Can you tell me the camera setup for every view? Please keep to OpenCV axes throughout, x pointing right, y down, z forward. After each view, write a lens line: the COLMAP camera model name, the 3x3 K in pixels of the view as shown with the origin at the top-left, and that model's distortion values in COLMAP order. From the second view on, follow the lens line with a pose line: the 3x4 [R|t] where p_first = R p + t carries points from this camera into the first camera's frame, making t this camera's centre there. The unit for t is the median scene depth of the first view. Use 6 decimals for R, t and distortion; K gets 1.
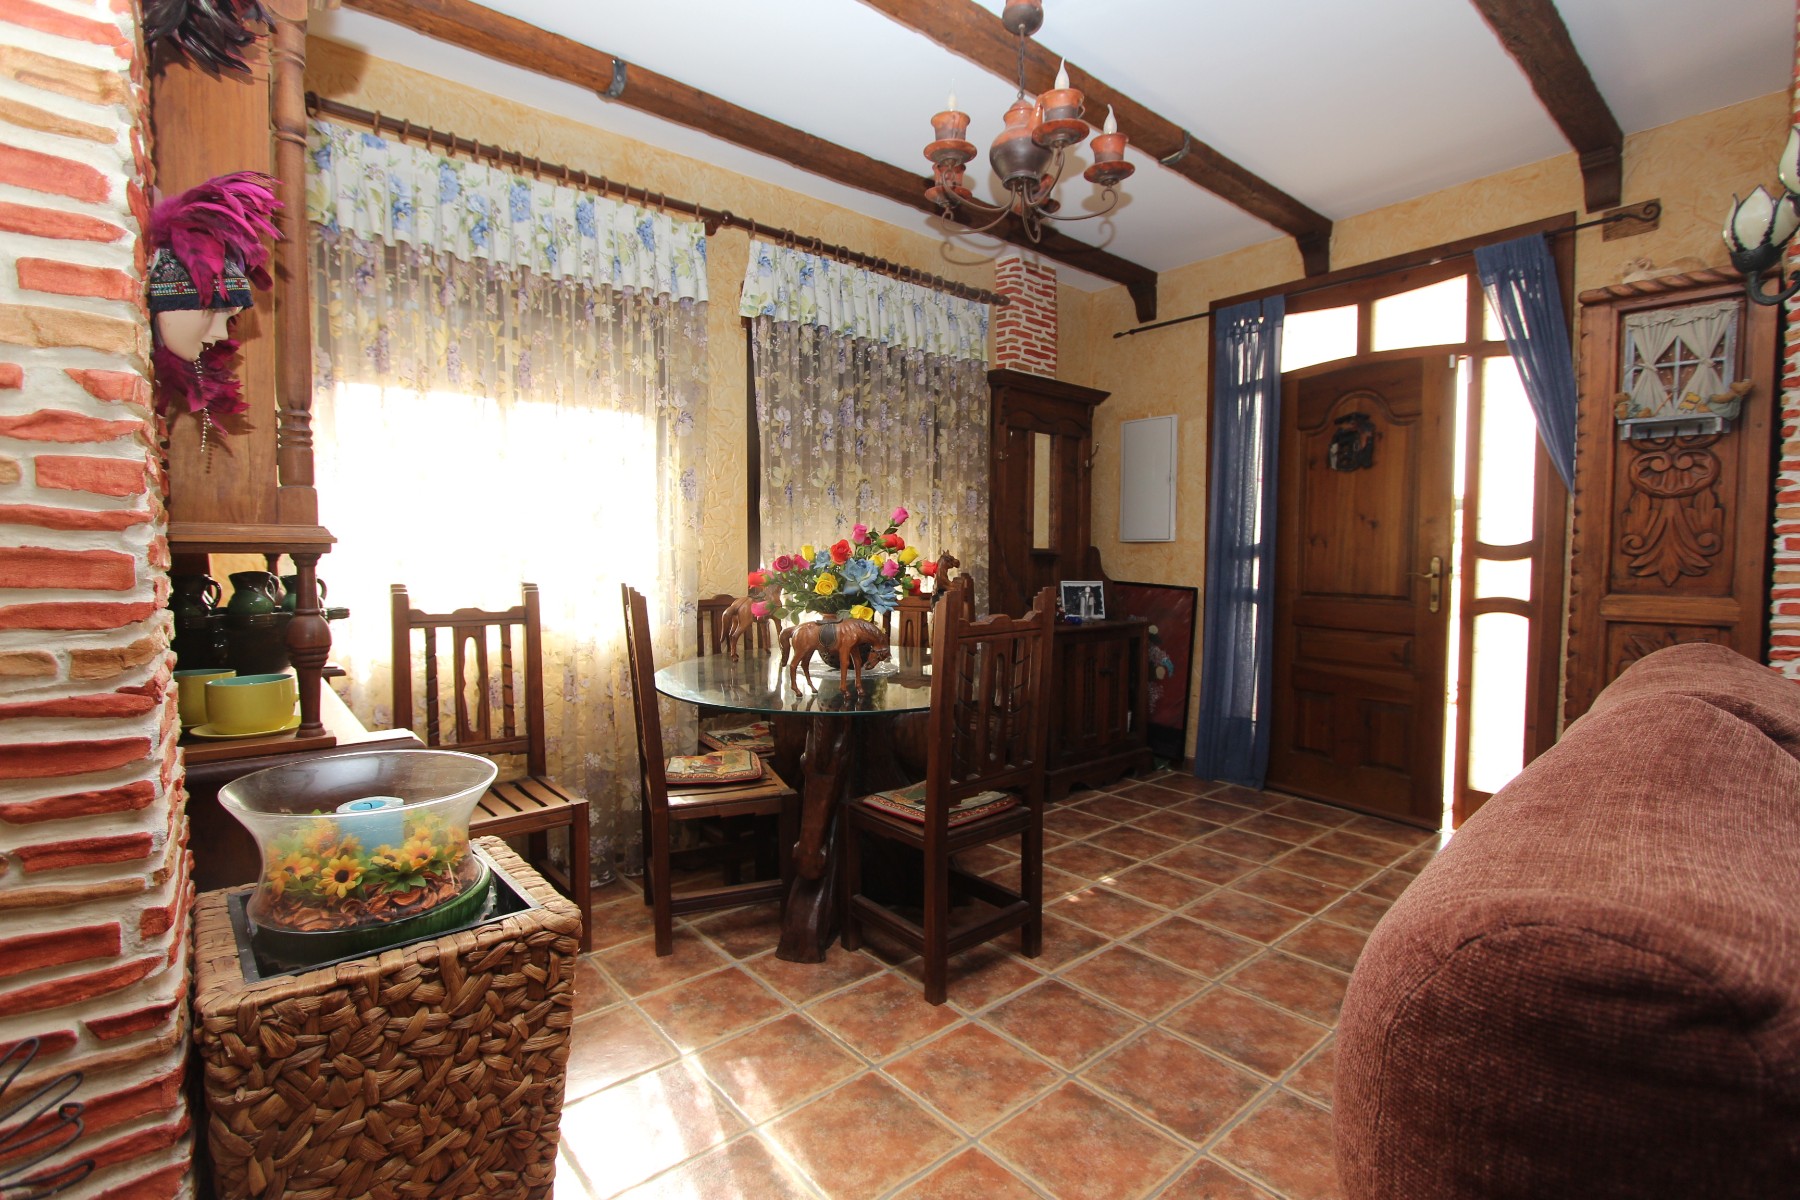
lens RADIAL K [[824.5, 0, 904.6], [0, 824.5, 606.0], [0, 0, 1]] dist [-0.017224, 0.001372]
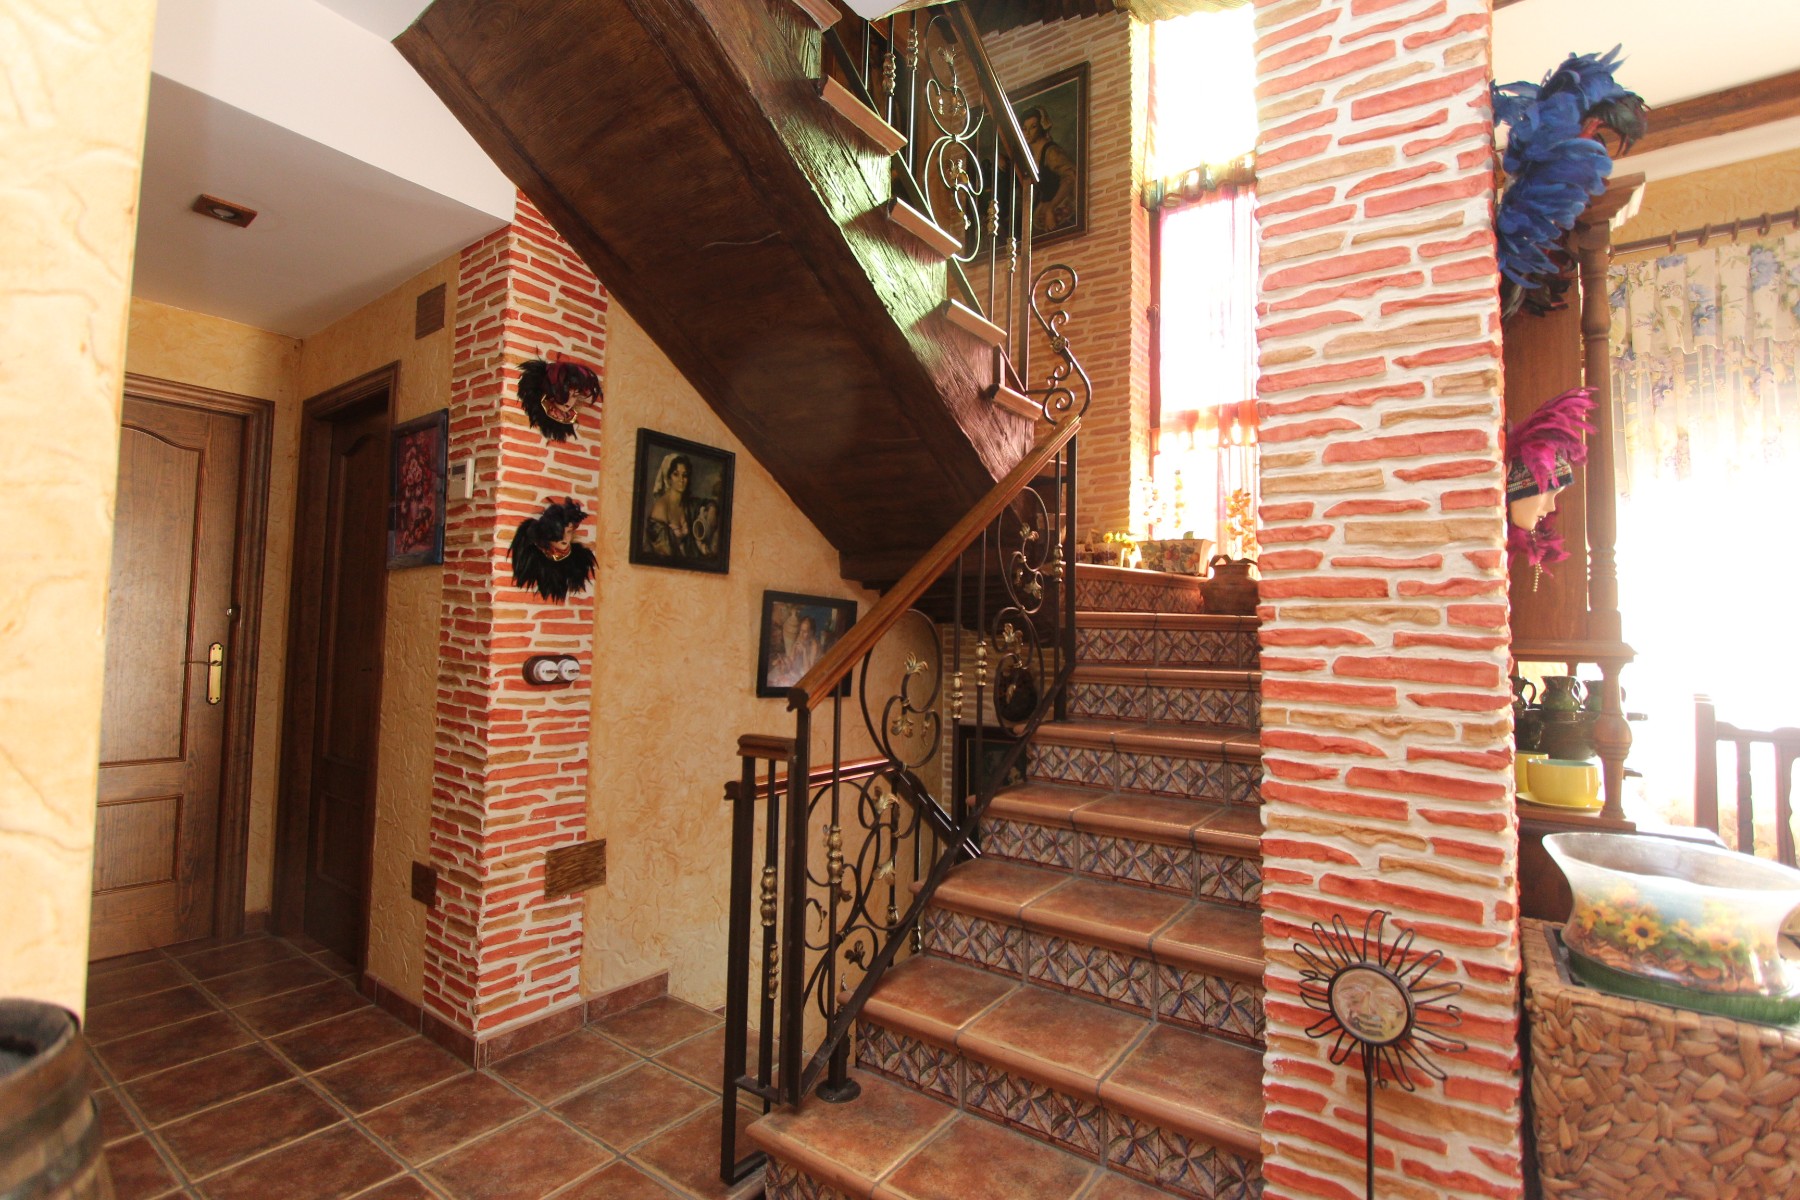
lens RADIAL K [[824.5, 0, 905.2], [0, 824.5, 607.0], [0, 0, 1]] dist [-0.017224, 0.001372]
pose [[0.238950, -0.051322, -0.969675, 0.266397], [-0.070522, 0.995048, -0.070043, 0.015308], [0.968468, 0.085120, 0.234147, -0.419906]]
